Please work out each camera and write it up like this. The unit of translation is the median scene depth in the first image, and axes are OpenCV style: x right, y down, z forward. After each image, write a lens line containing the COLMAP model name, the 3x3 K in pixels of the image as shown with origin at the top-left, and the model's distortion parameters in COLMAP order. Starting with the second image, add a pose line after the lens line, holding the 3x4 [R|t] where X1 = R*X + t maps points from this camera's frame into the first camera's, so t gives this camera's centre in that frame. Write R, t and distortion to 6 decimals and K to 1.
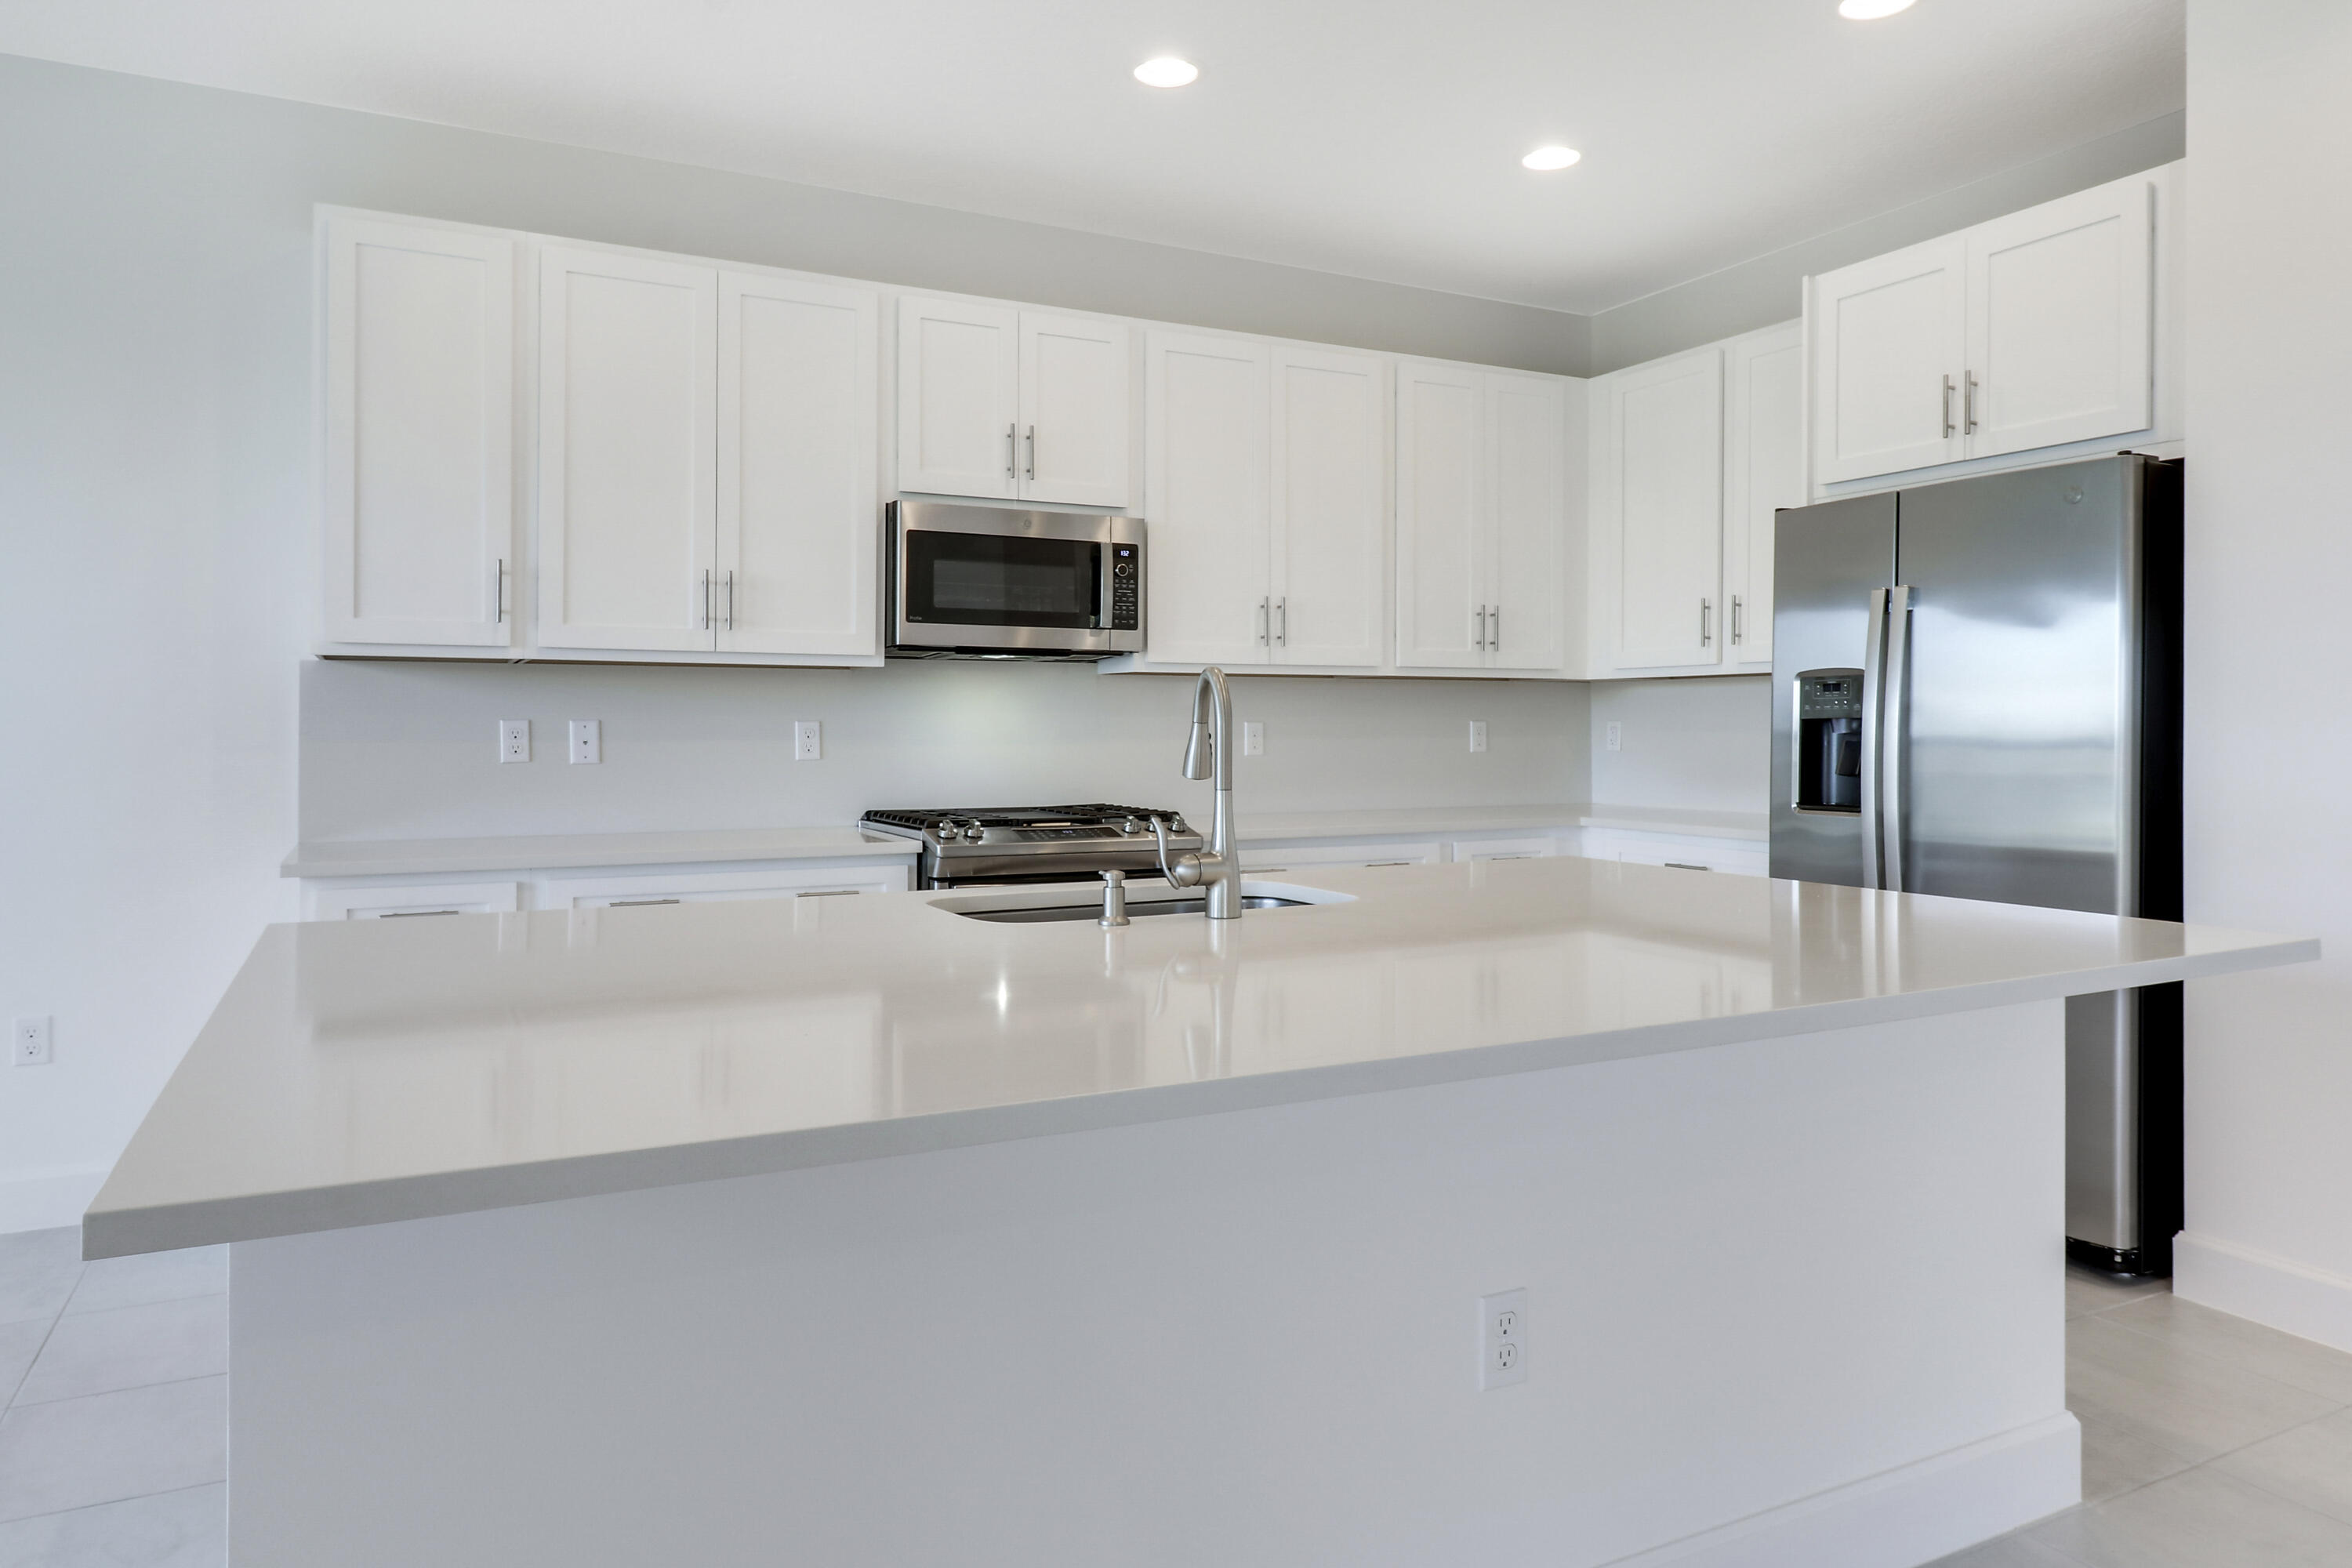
lens RADIAL K [[1409.8, 0, 1182.3], [0, 1409.8, 736.0], [0, 0, 1]] dist [0.015430, -0.000286]
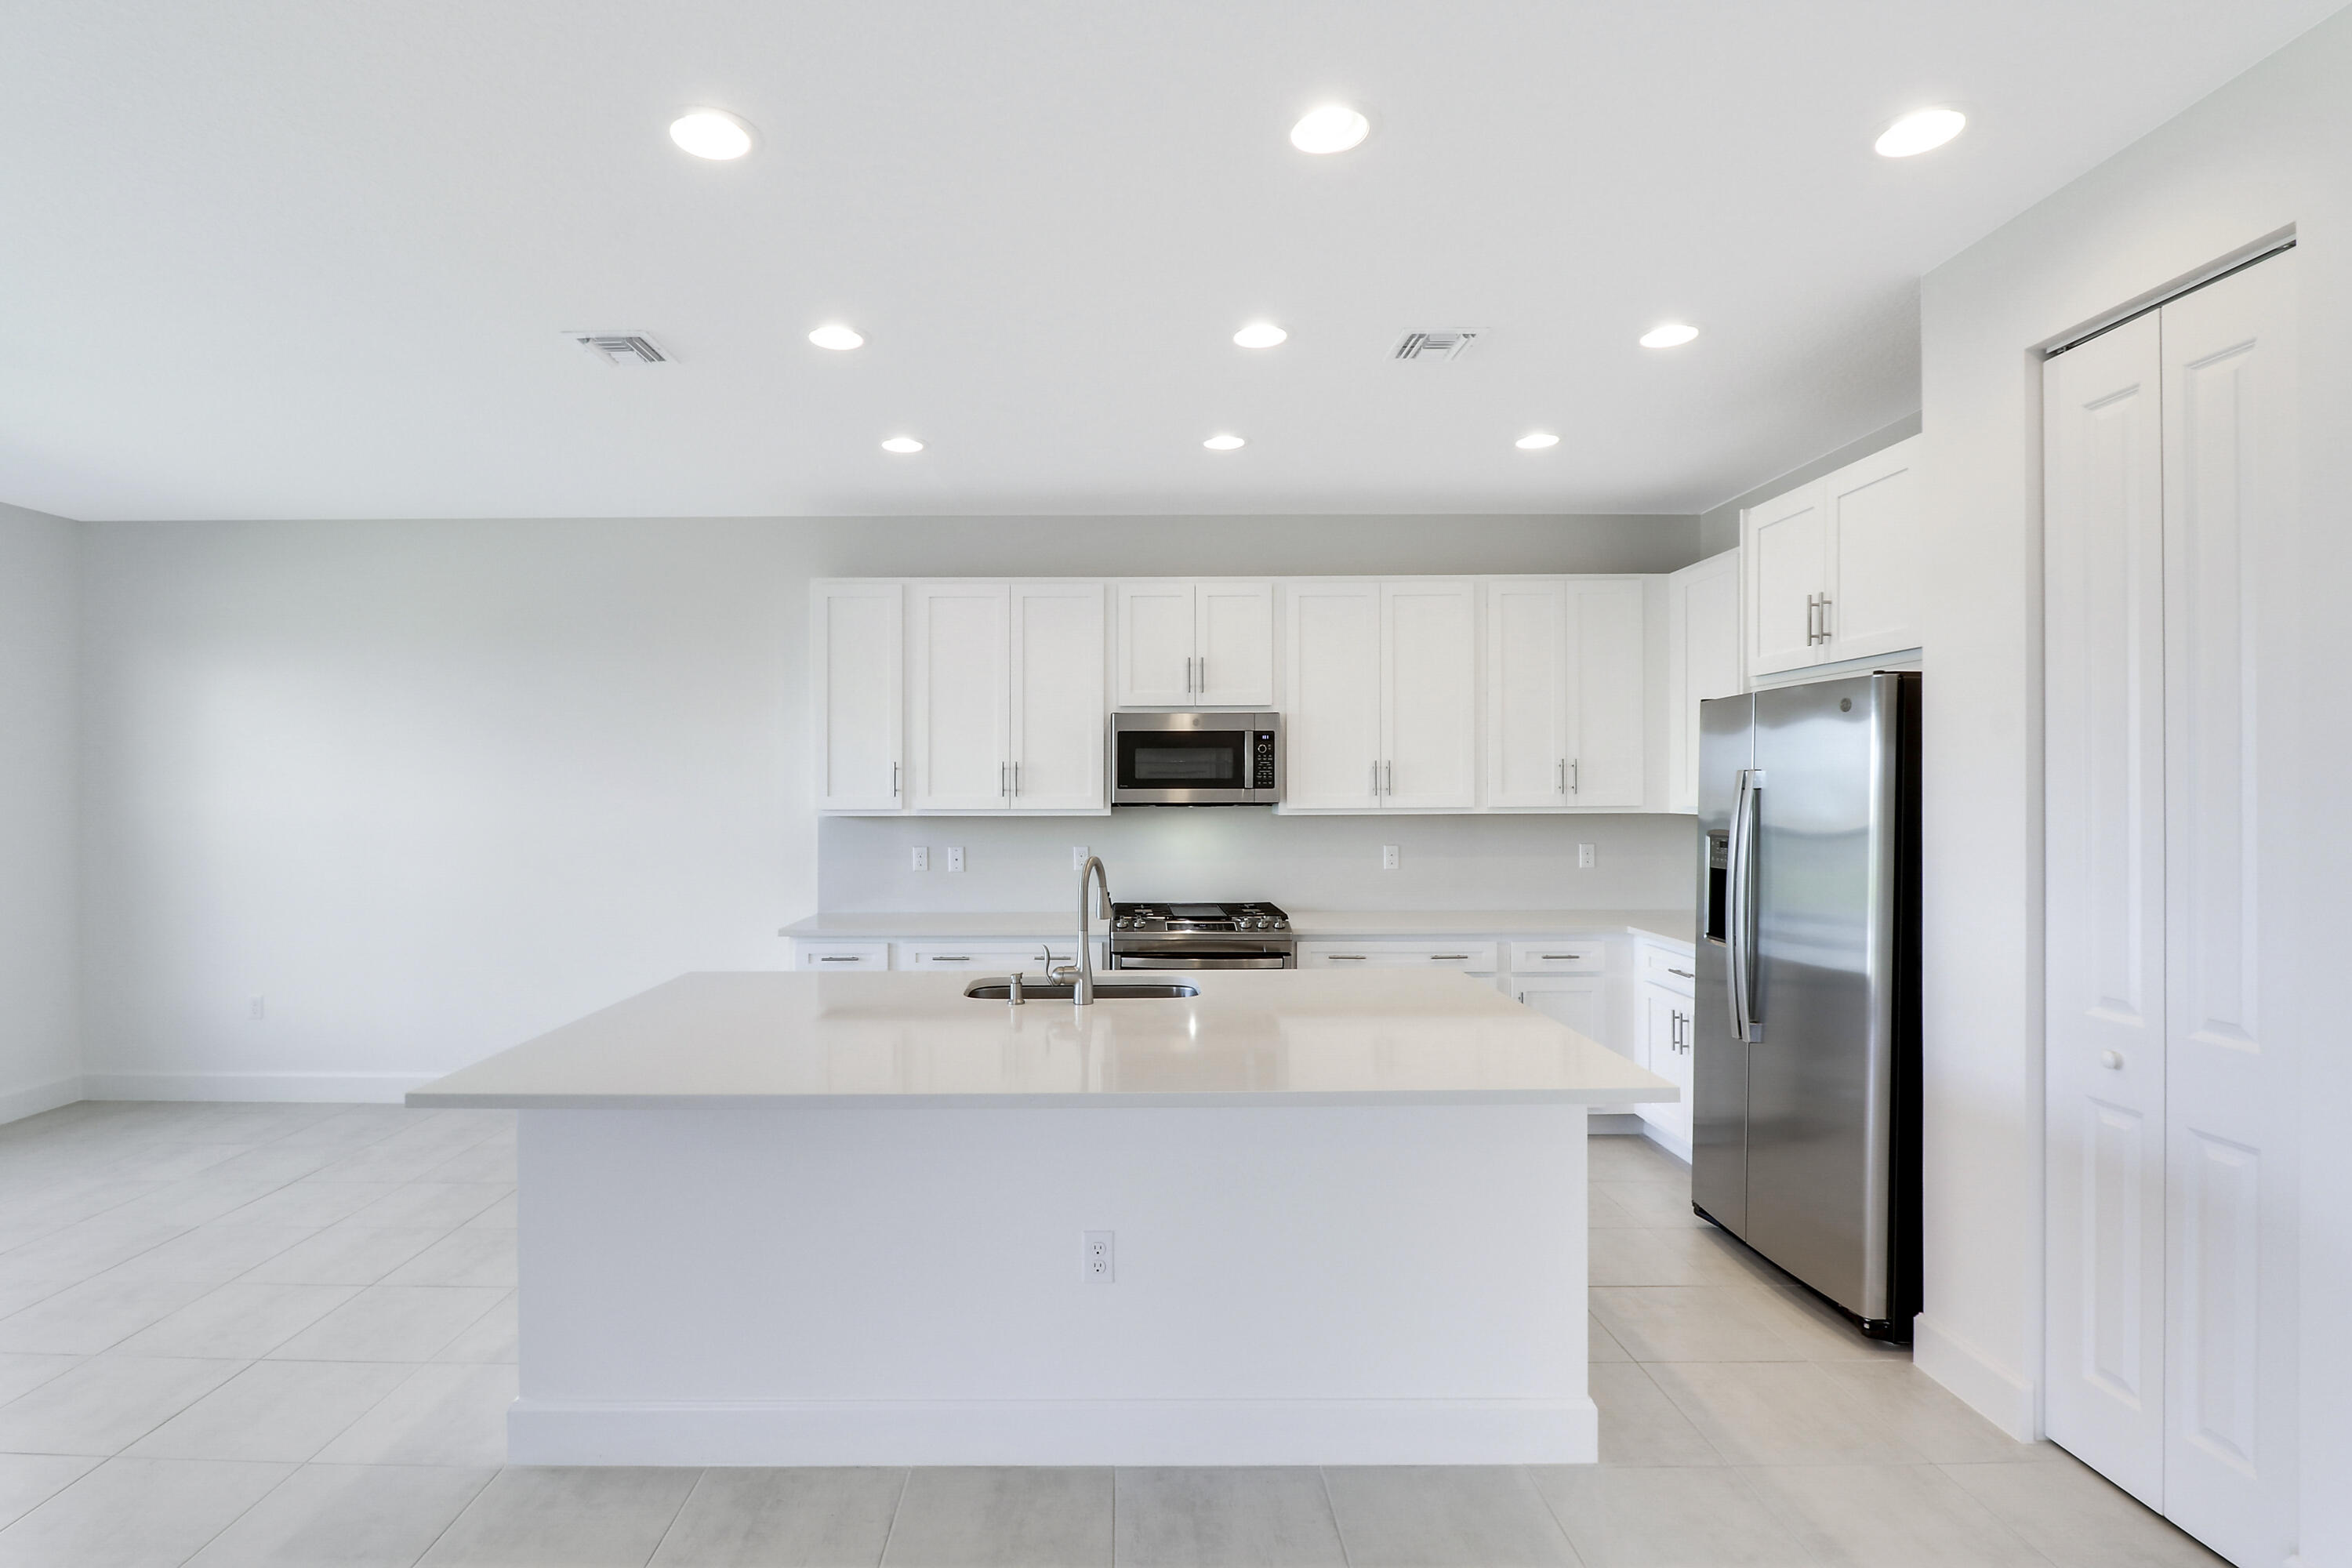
lens RADIAL K [[1086.5, 0, 1151.5], [0, 1086.5, 797.4], [0, 0, 1]] dist [0.013922, -0.000529]
pose [[0.900151, -0.004979, -0.435549, 0.376302], [0.002875, 0.999981, -0.005490, -0.064114], [0.435568, 0.003689, 0.900148, -0.094151]]
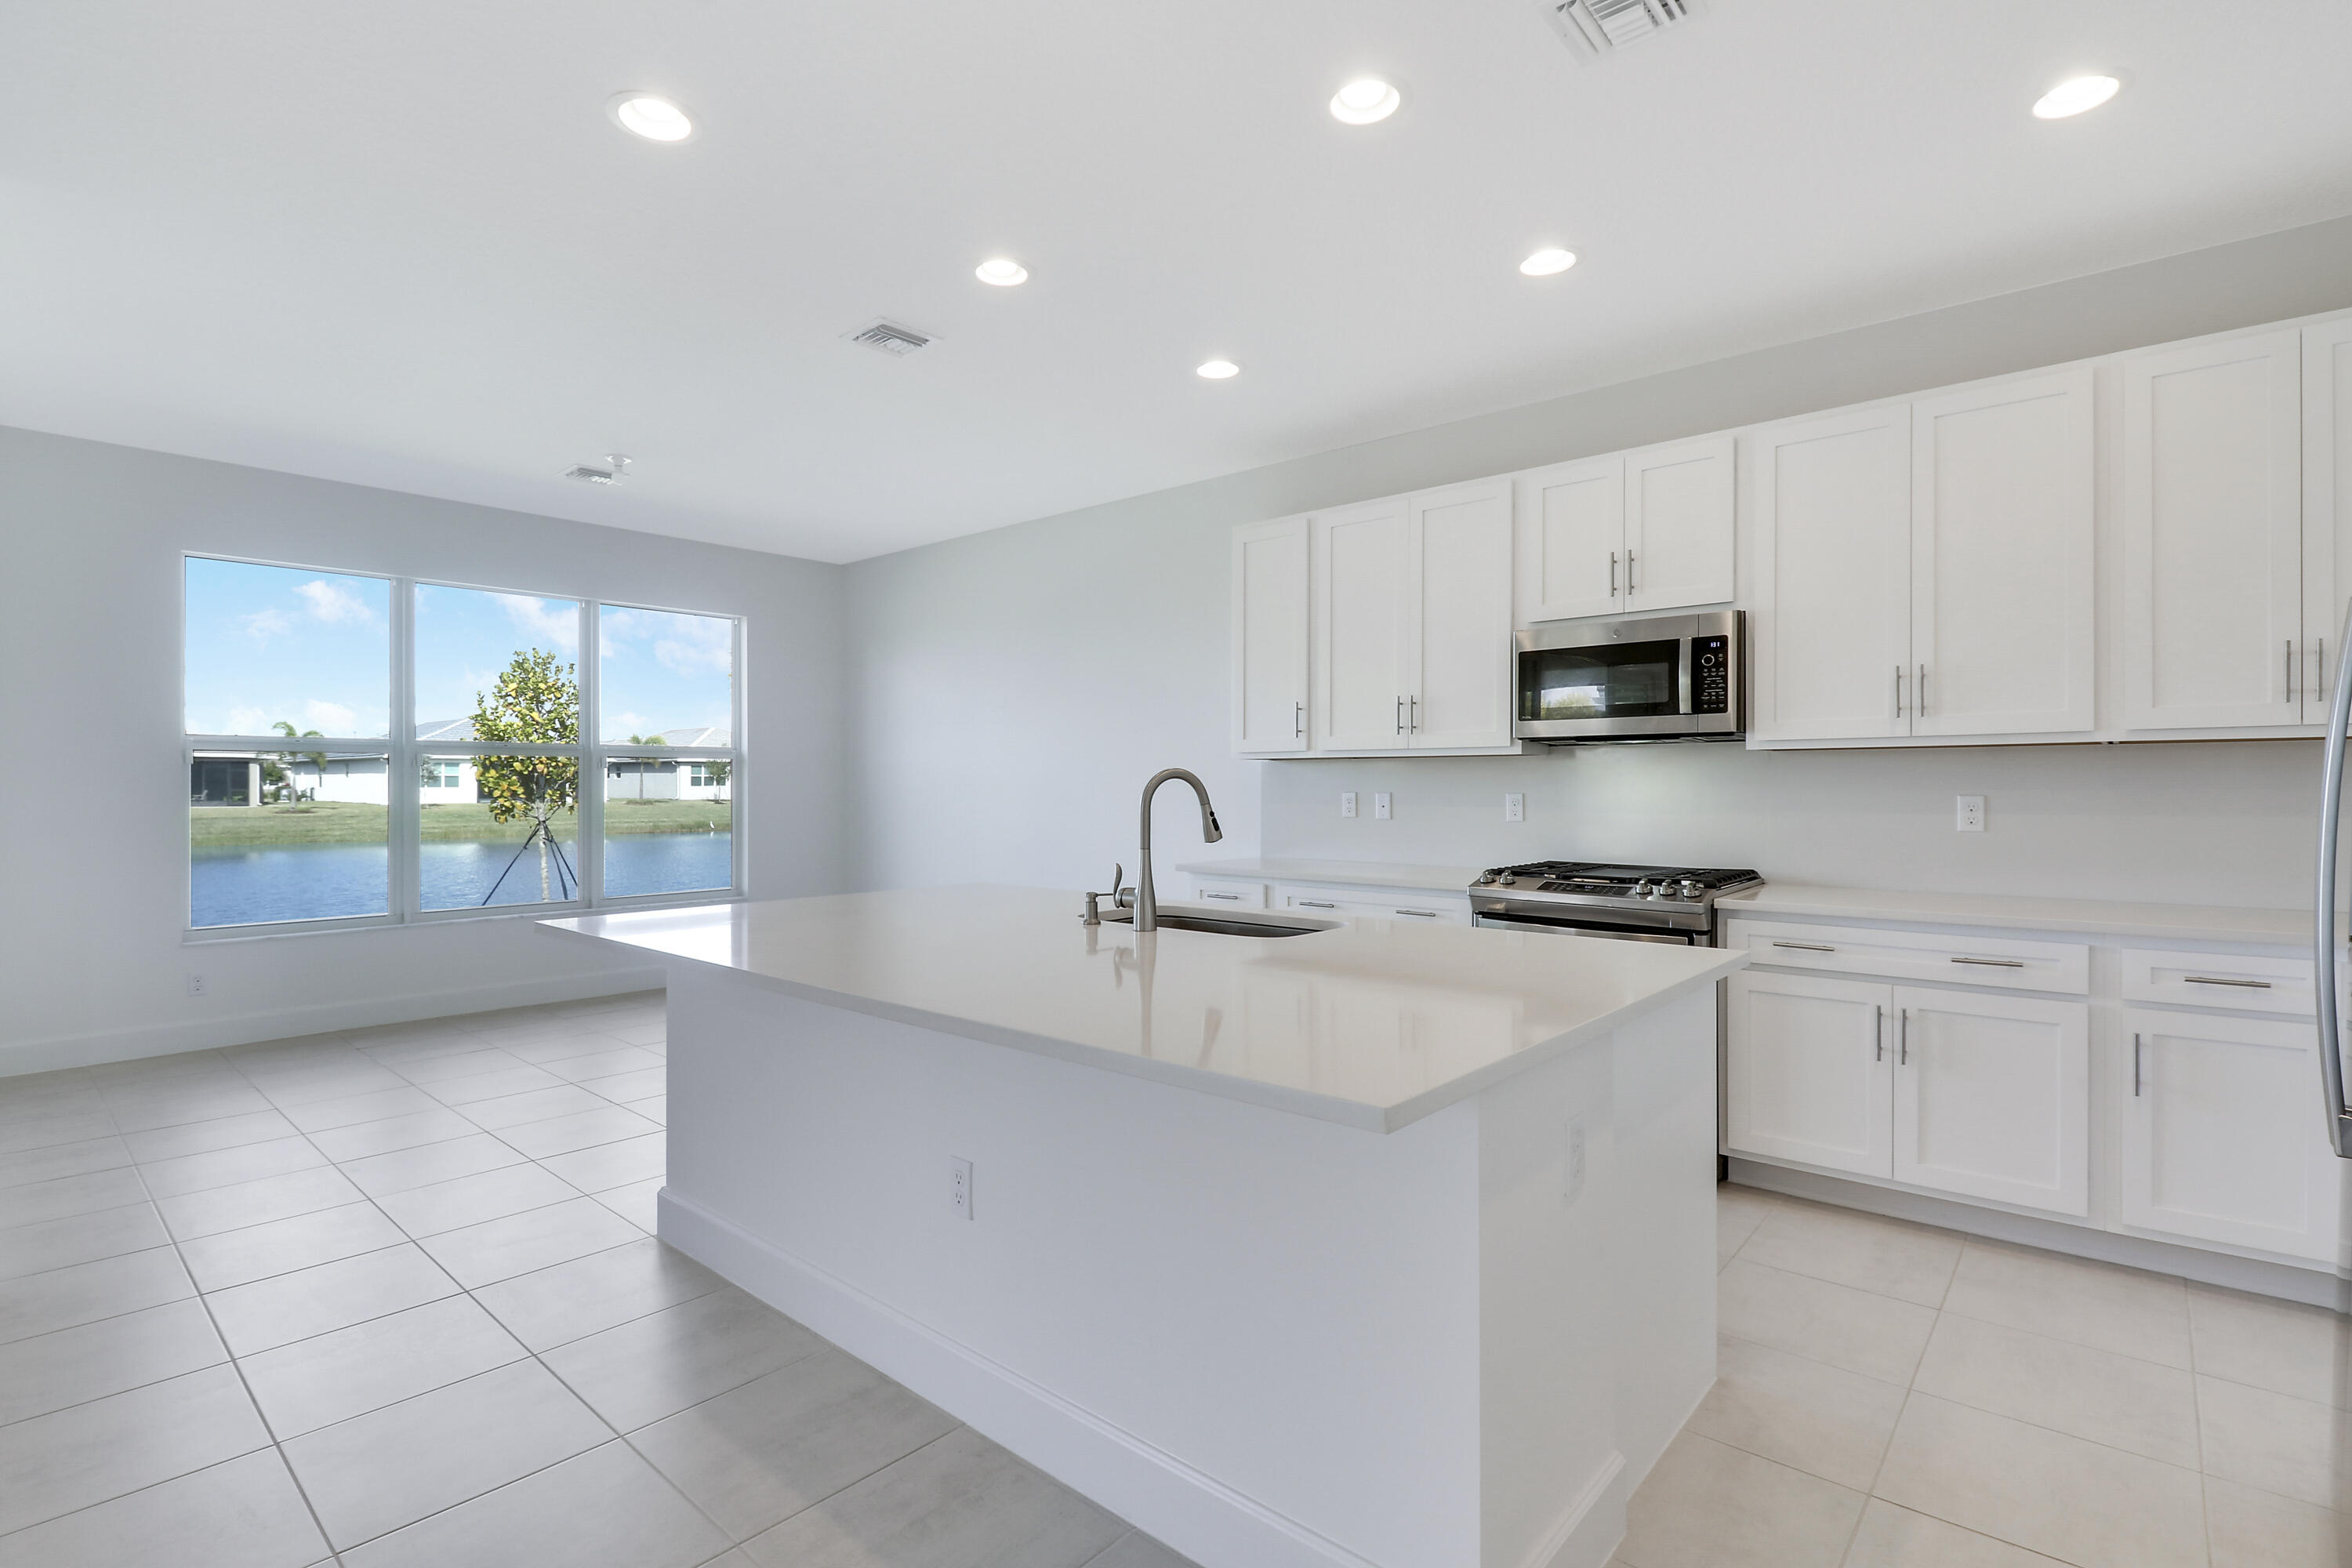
lens RADIAL K [[1077.5, 0, 1171.4], [0, 1077.5, 786.1], [0, 0, 1]] dist [0.001332, -0.008142]
pose [[0.401554, 0.001587, -0.915834, 0.606689], [0.000933, 0.999997, 0.002142, -0.021637], [0.915835, -0.001714, 0.401552, 0.285633]]
